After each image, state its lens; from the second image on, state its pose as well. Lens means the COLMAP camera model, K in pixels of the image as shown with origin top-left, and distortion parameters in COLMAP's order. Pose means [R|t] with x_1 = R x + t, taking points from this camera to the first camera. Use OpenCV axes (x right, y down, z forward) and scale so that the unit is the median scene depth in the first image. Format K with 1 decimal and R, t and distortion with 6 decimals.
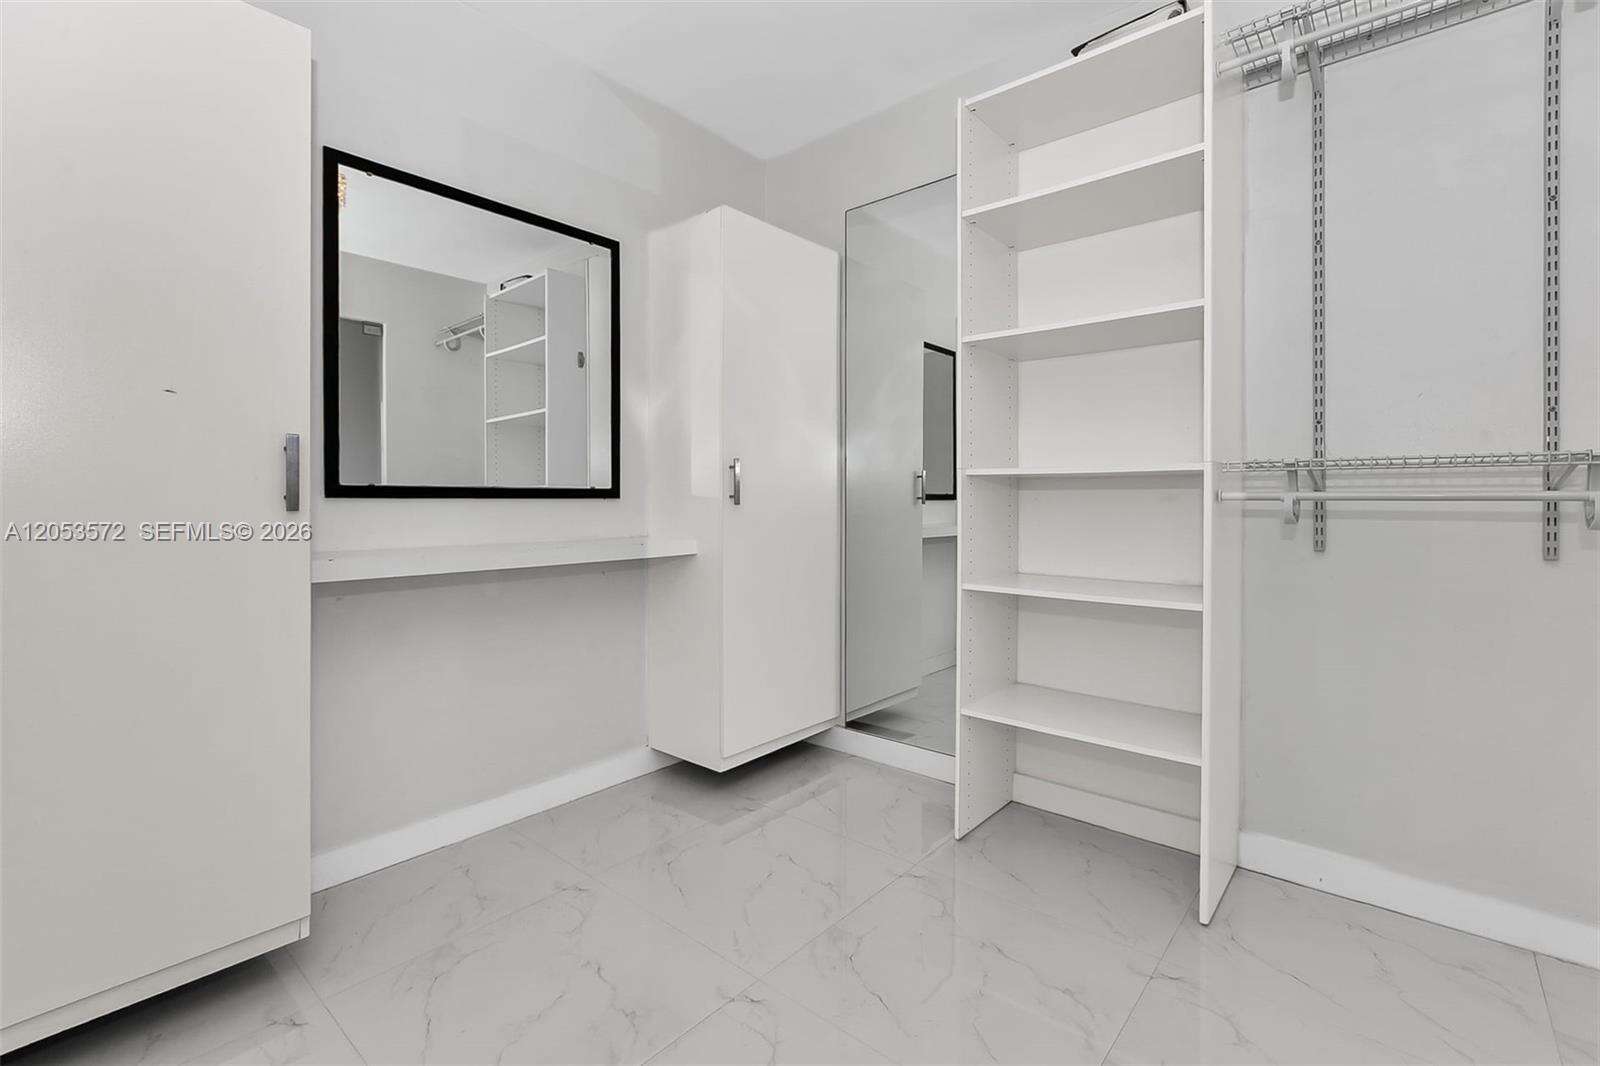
lens RADIAL K [[726.6, 0, 803.3], [0, 726.6, 505.1], [0, 0, 1]] dist [0.002904, 0.000124]
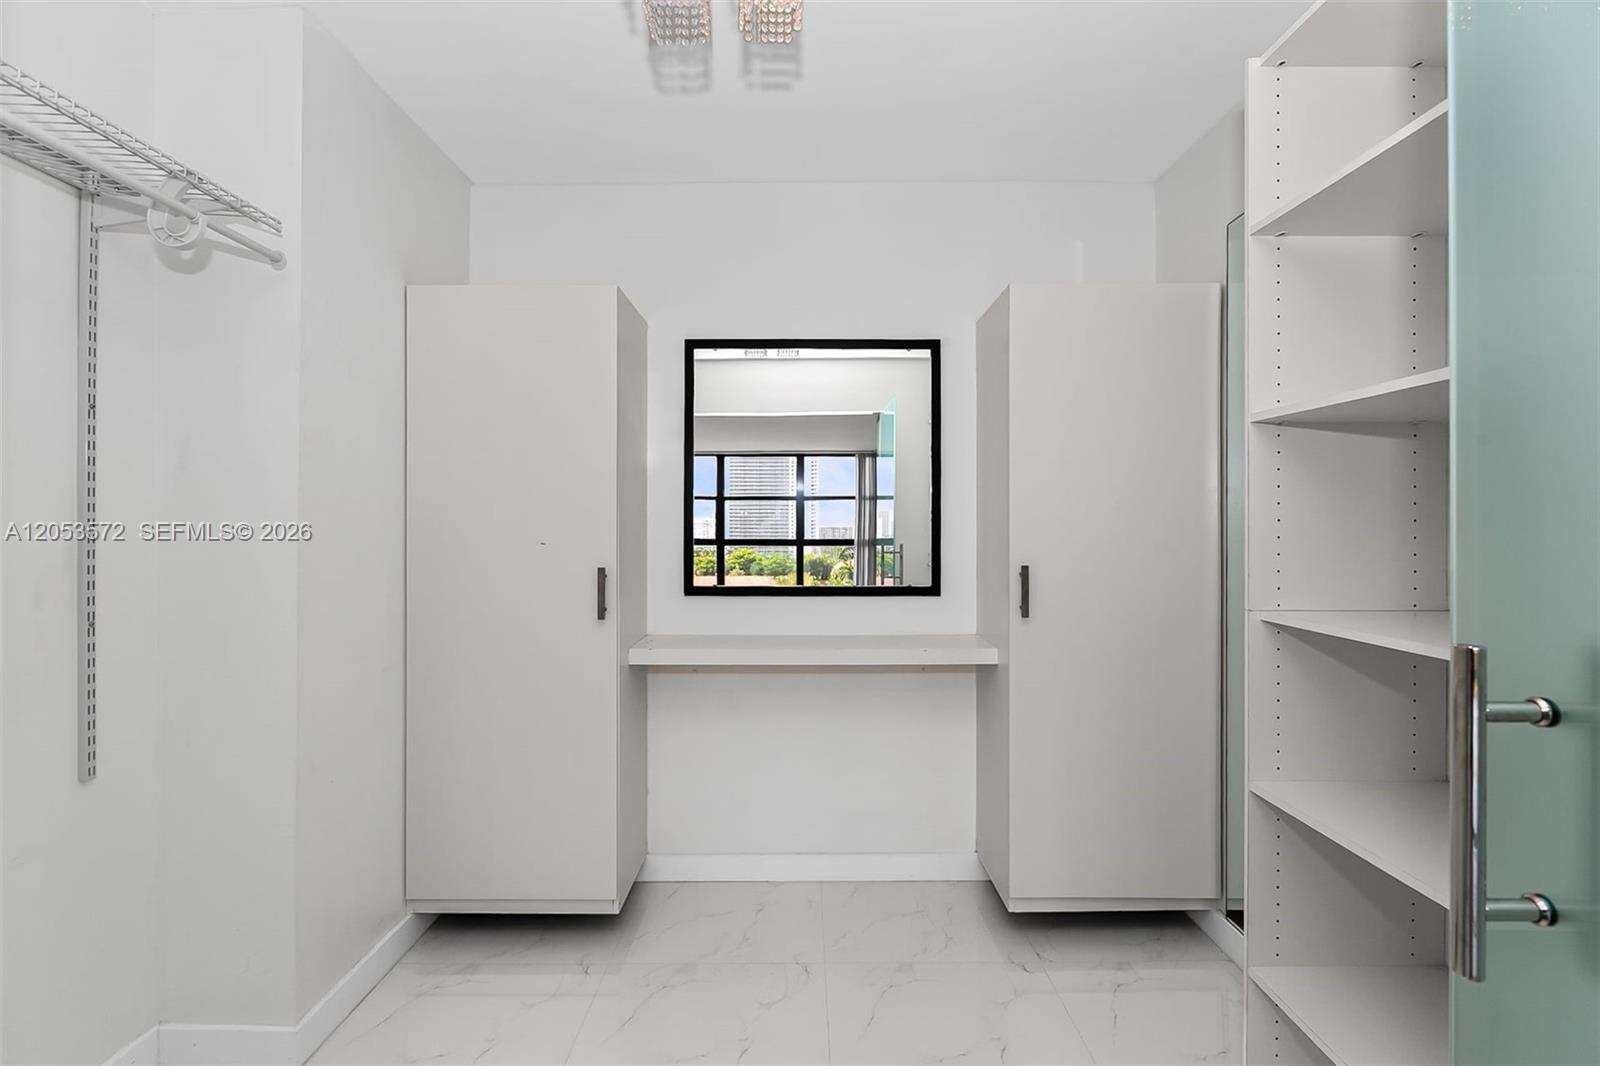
lens RADIAL K [[715.9, 0, 800.0], [0, 715.9, 533.0], [0, 0, 1]] dist [-0.002641, -0.000592]
pose [[0.643892, 0.003713, -0.765107, 0.371386], [-0.005673, 0.999984, 0.000078, -0.093945], [0.765095, 0.004290, 0.643903, 0.217339]]
